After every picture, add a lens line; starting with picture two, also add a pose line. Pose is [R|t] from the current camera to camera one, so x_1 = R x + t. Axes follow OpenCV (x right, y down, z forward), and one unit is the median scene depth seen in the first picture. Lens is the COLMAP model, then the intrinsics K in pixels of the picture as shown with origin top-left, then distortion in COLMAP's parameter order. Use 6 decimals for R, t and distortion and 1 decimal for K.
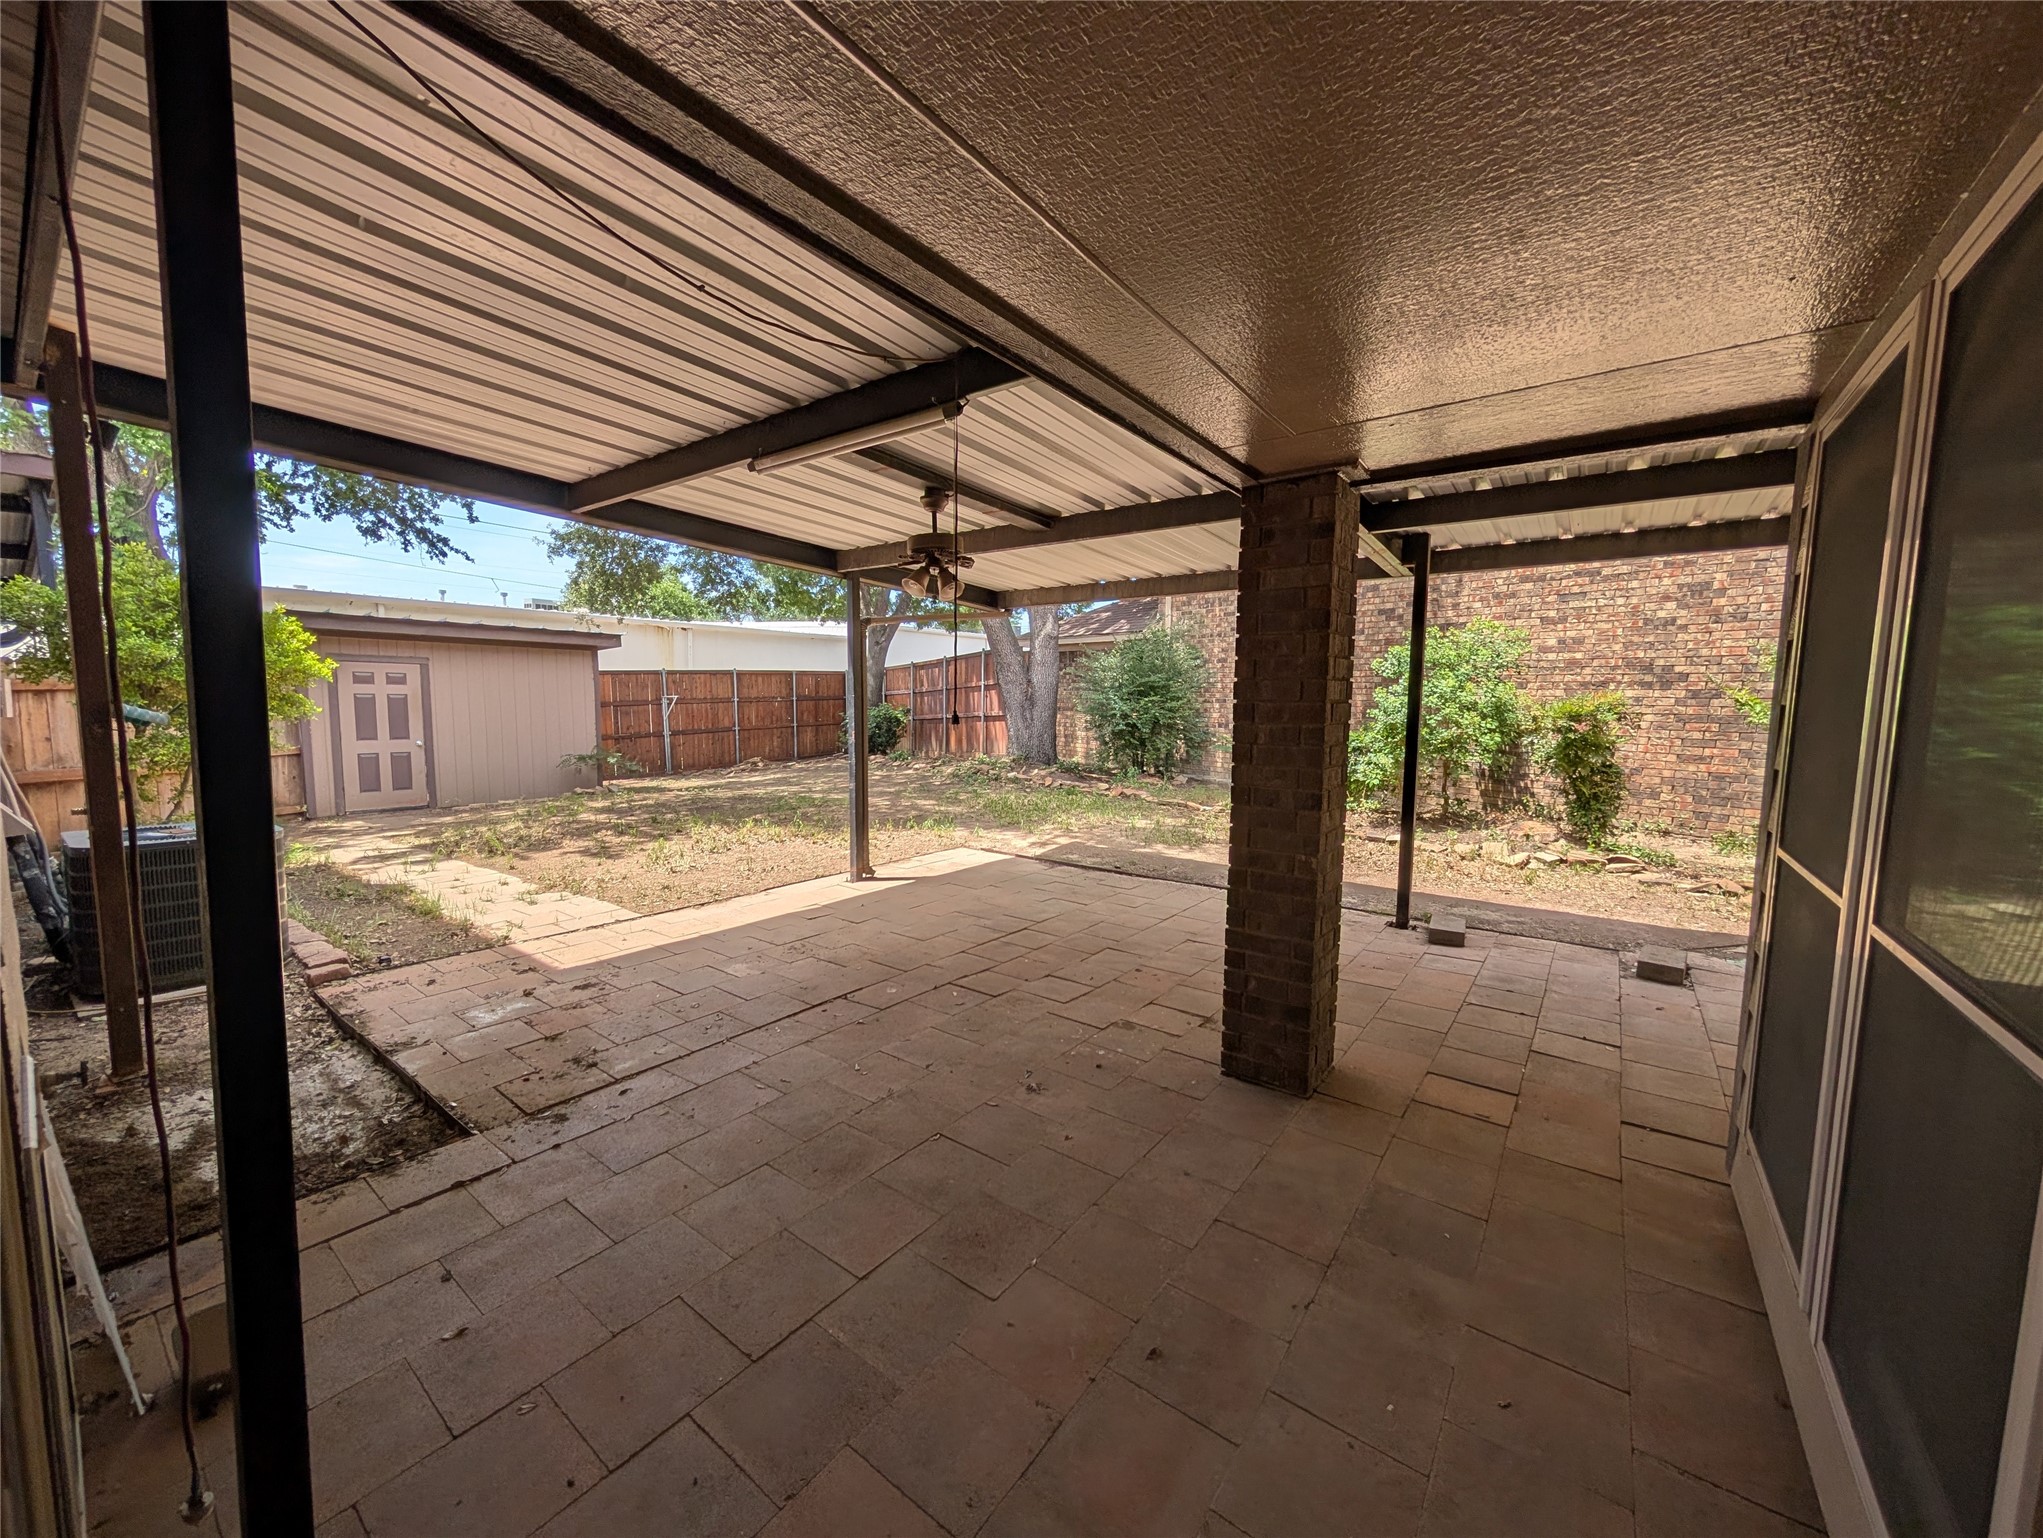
lens RADIAL K [[774.5, 0, 1027.4], [0, 774.5, 762.7], [0, 0, 1]] dist [-0.000666, 0.000238]
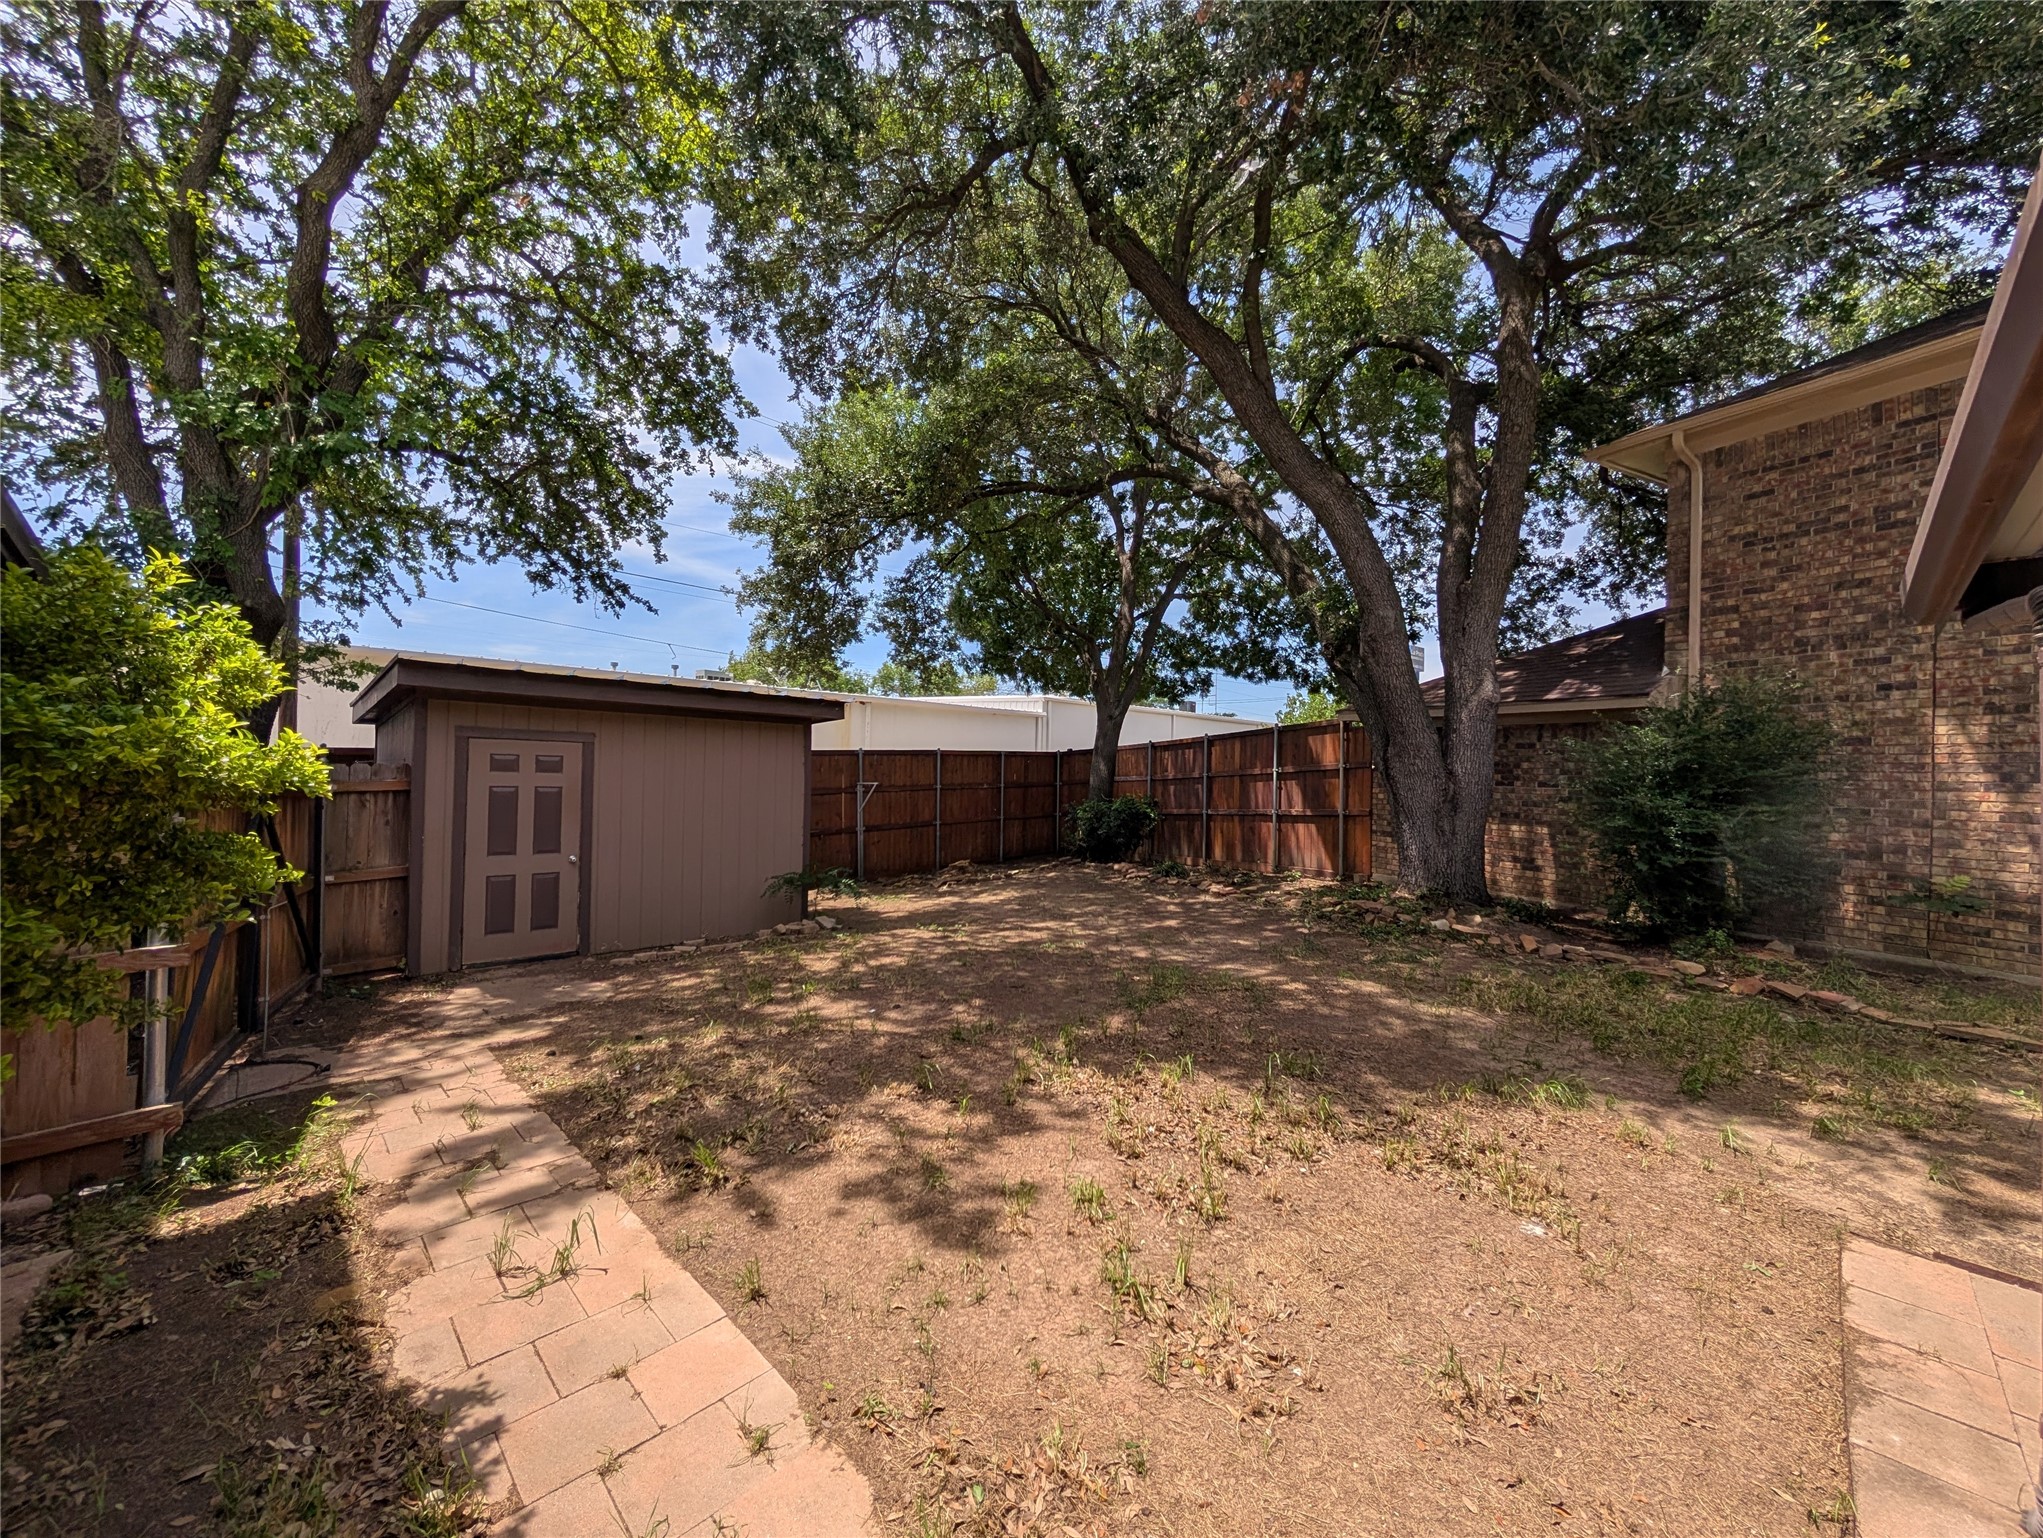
lens RADIAL K [[774.5, 0, 1030.5], [0, 774.5, 761.4], [0, 0, 1]] dist [-0.000666, 0.000238]
pose [[0.990603, 0.009189, -0.136462, -0.233281], [-0.023070, 0.994670, -0.100493, -0.039554], [0.134812, 0.102697, 0.985535, 0.296359]]
